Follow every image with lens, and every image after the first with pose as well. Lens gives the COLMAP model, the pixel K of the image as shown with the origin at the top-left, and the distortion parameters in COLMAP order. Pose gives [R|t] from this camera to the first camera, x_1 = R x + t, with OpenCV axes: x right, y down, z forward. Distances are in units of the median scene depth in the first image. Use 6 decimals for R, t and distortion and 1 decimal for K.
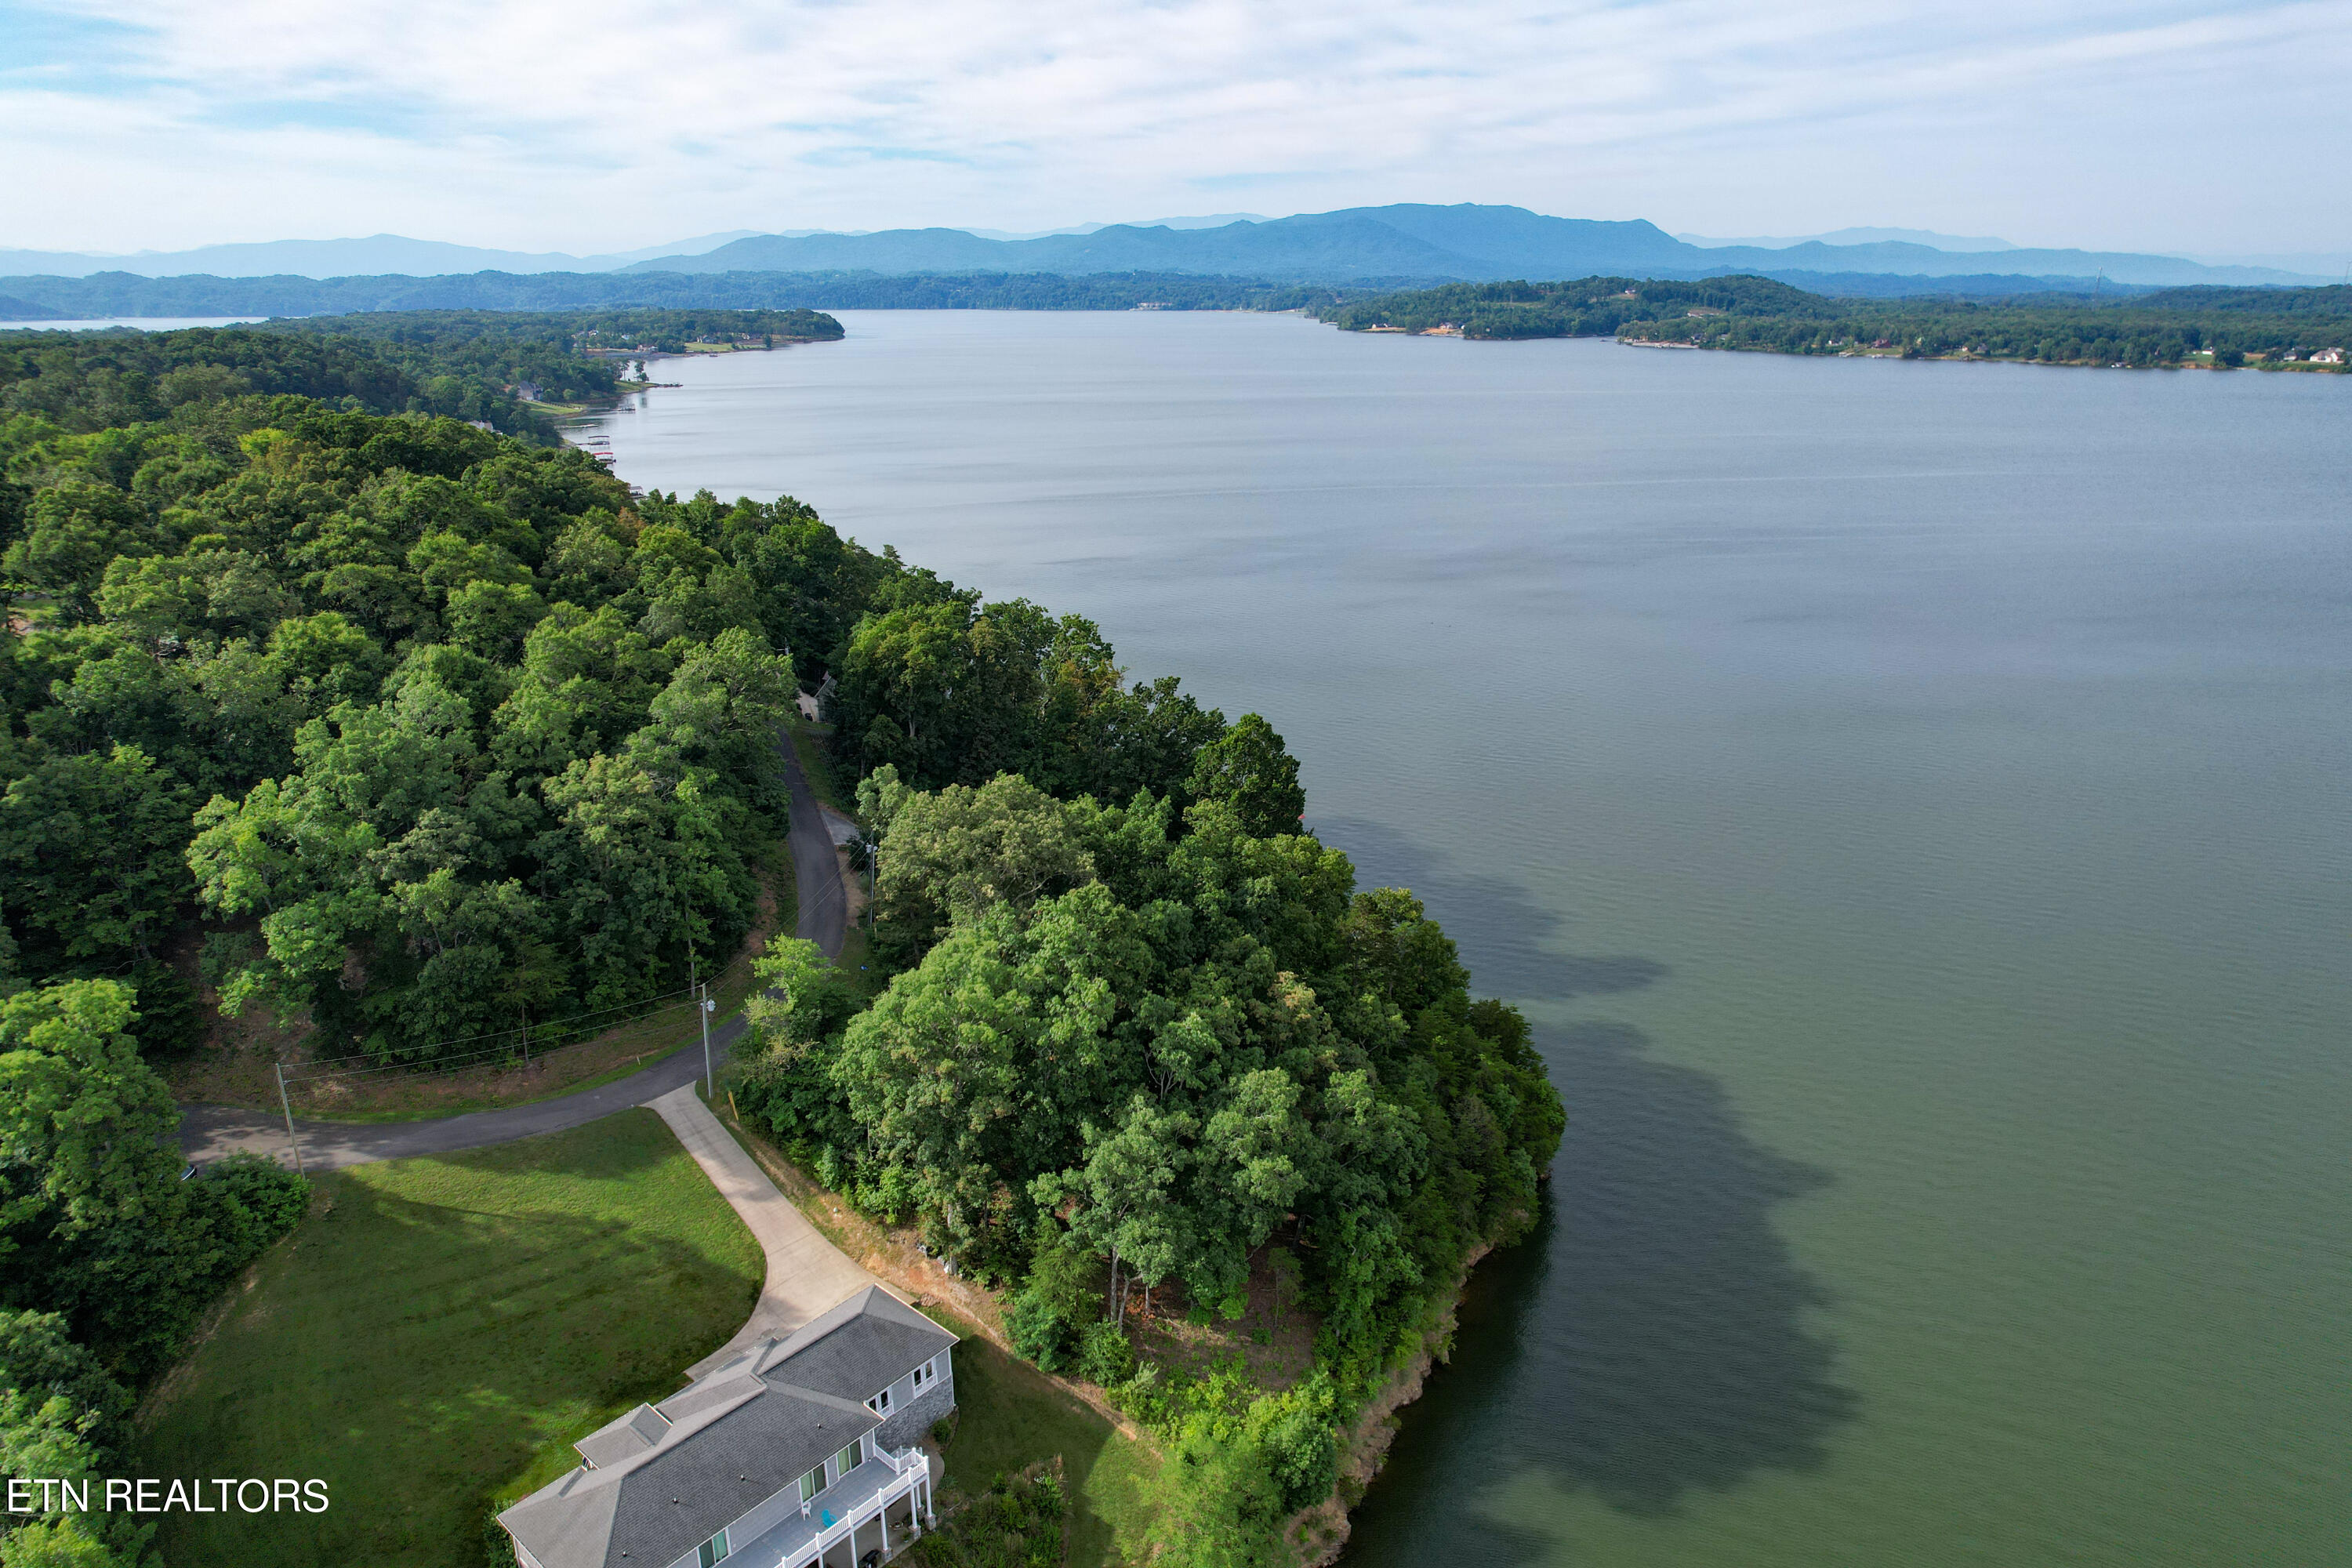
lens RADIAL K [[1504.9, 0, 1184.5], [0, 1504.9, 784.3], [0, 0, 1]] dist [-0.076508, 0.072337]
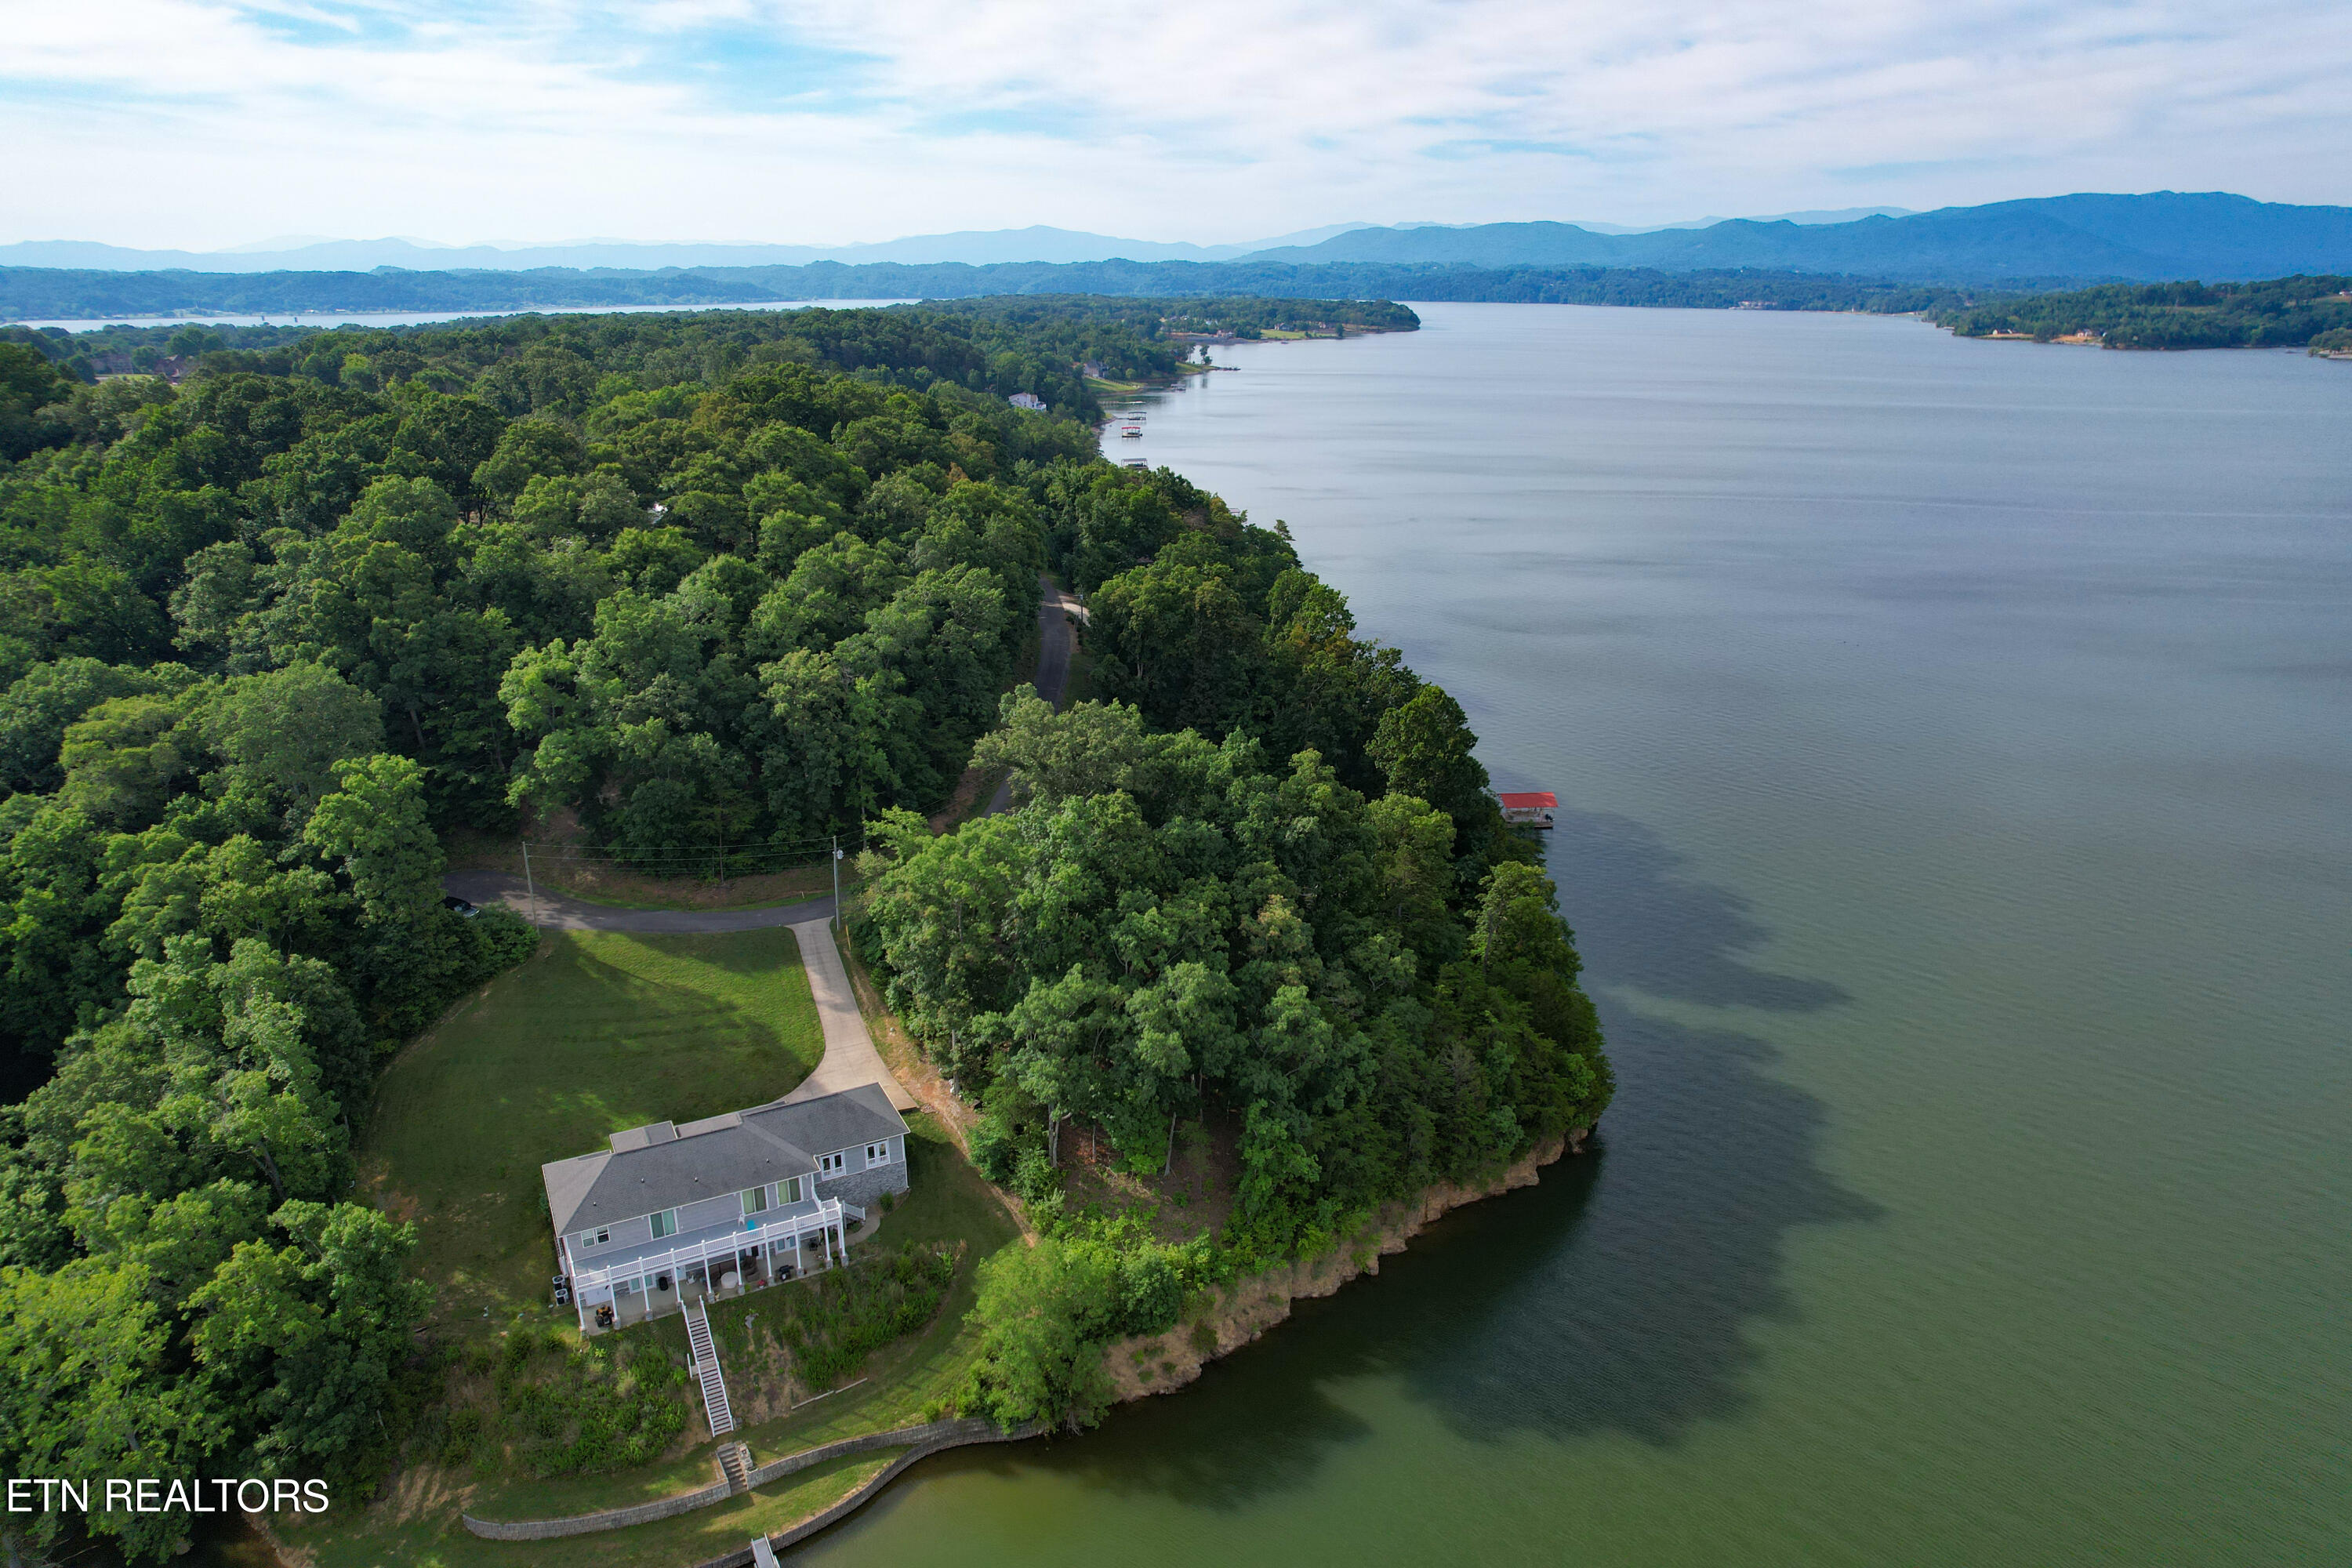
lens RADIAL K [[1504.9, 0, 1186.2], [0, 1504.9, 778.2], [0, 0, 1]] dist [-0.076508, 0.072337]
pose [[0.928767, 0.121652, -0.350132, 0.304008], [-0.121501, 0.992337, 0.022488, 0.017228], [0.350184, 0.021655, 0.936430, -0.057145]]
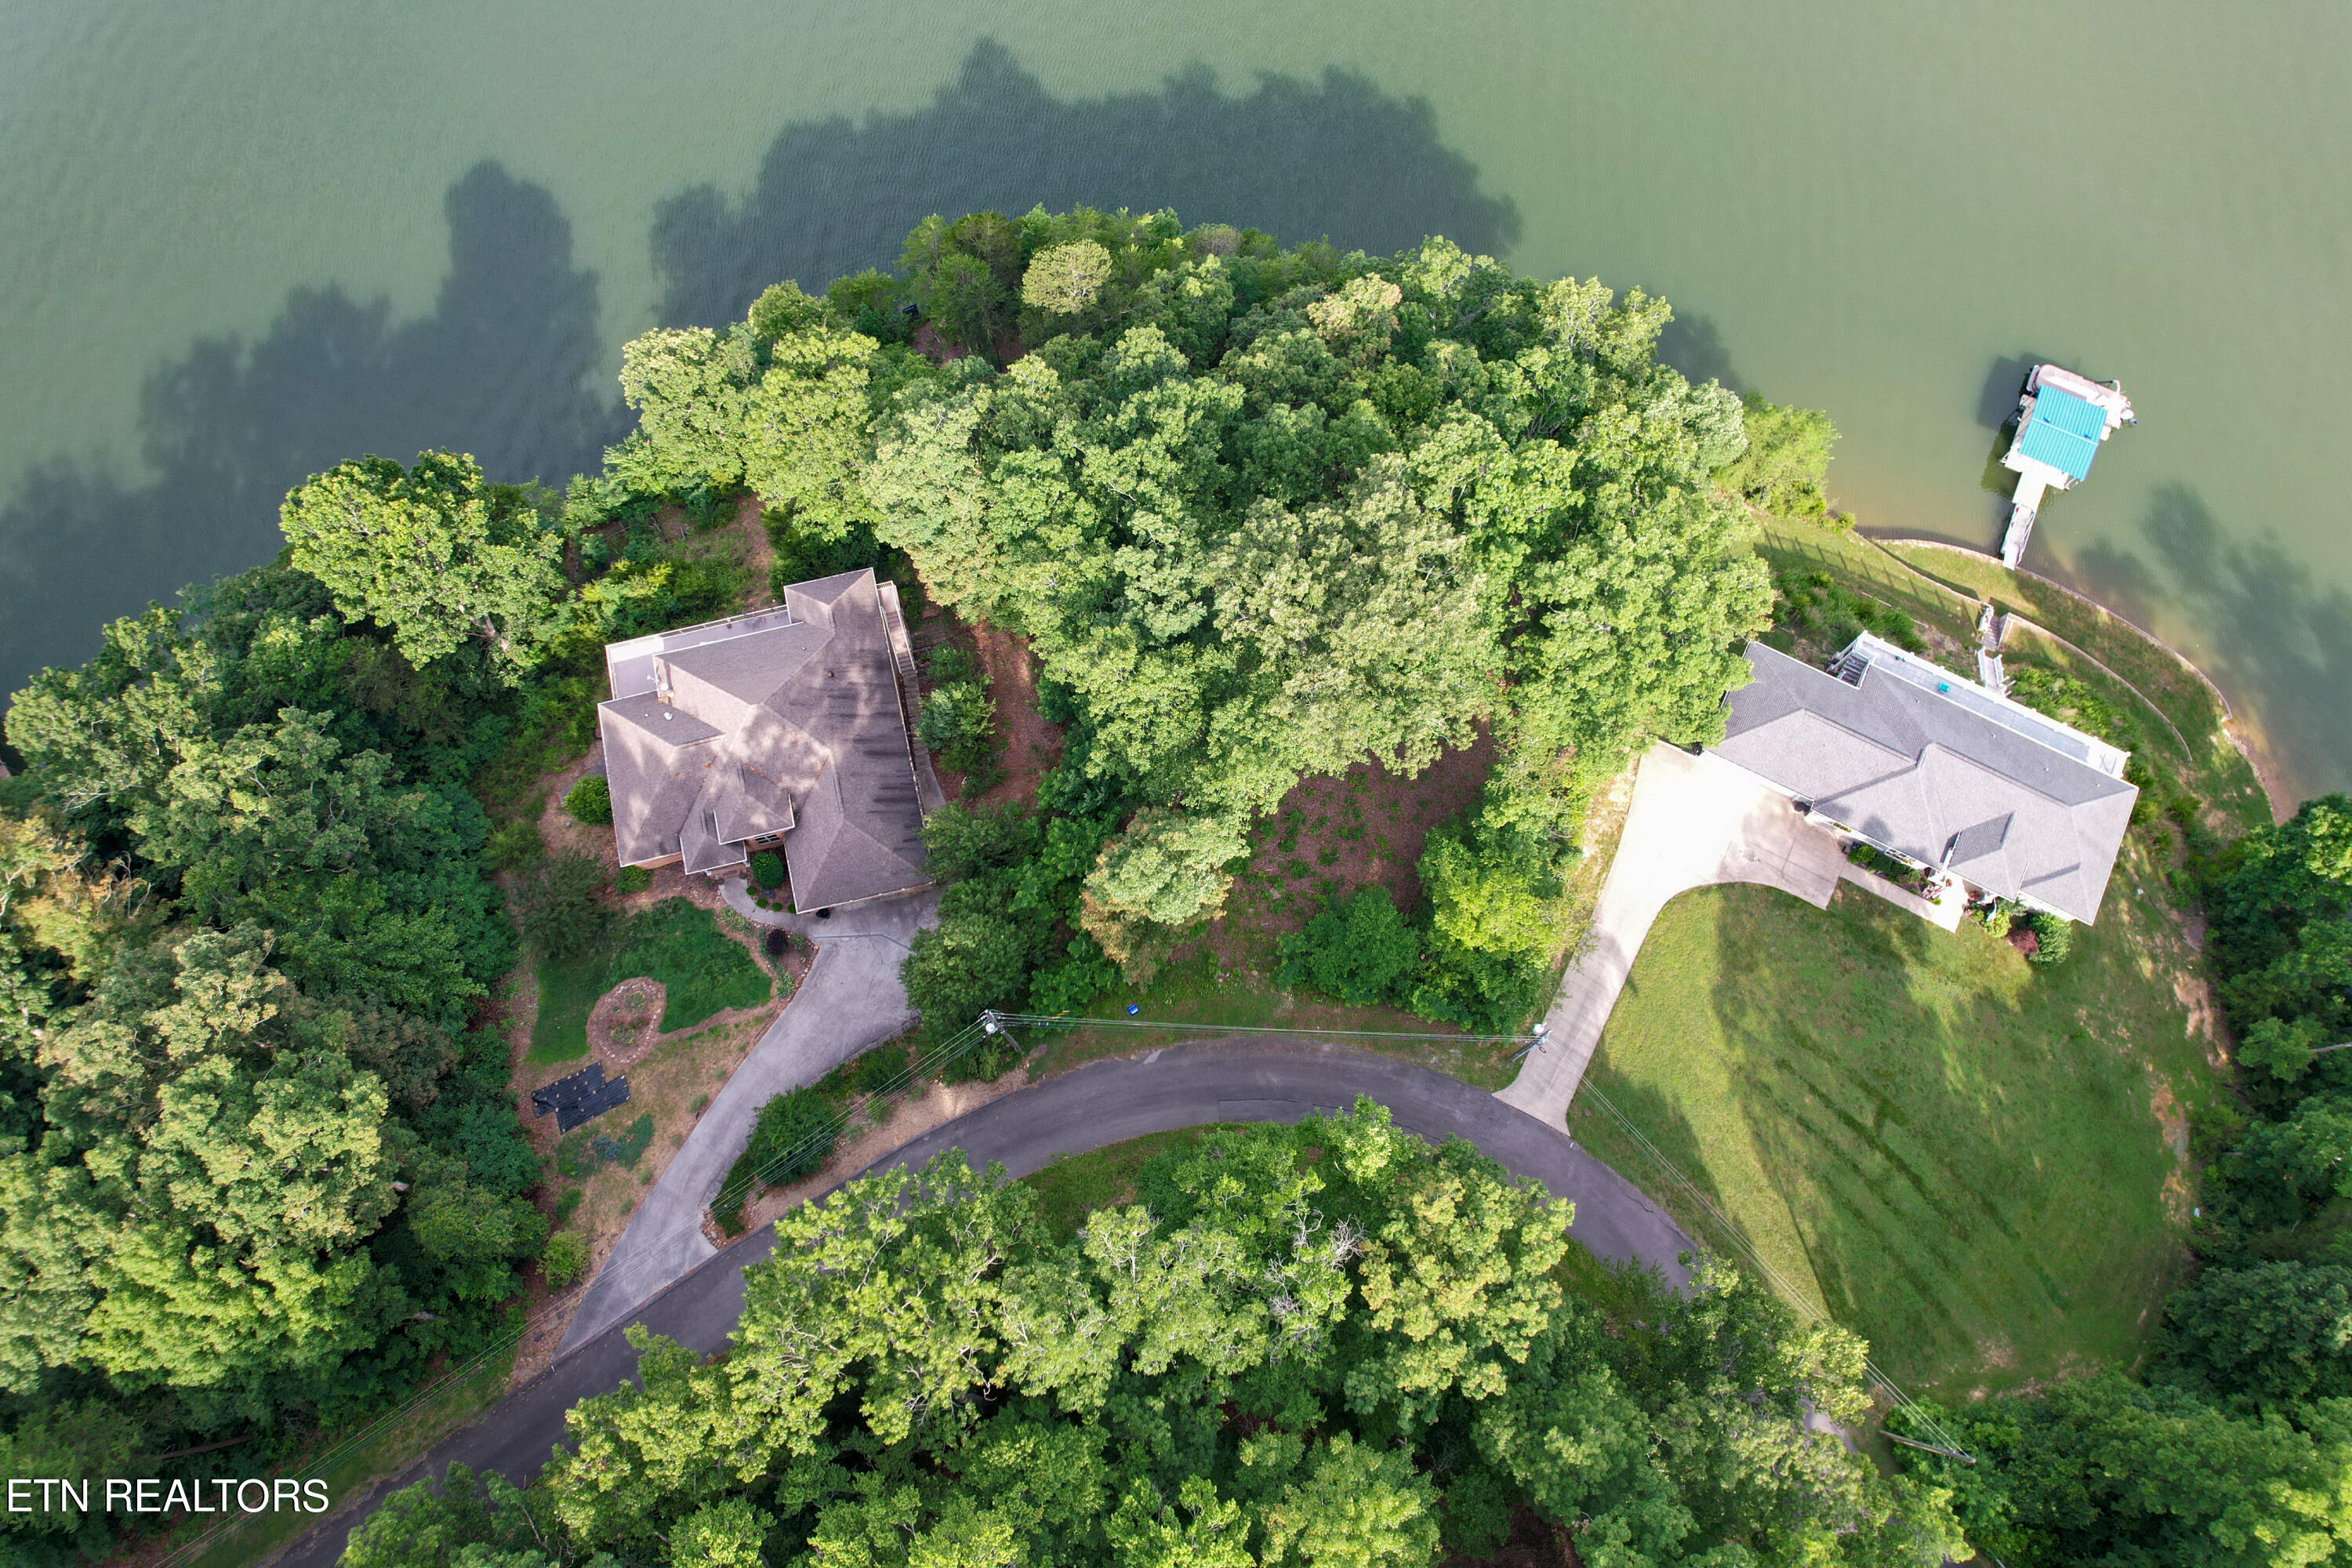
lens RADIAL K [[1504.9, 0, 1192.9], [0, 1504.9, 782.9], [0, 0, 1]] dist [-0.076508, 0.072337]
pose [[-0.228107, -0.936585, 0.266037, -0.286282], [0.311071, 0.188814, 0.931442, -0.464632], [-0.922606, 0.295225, 0.248275, 0.749360]]
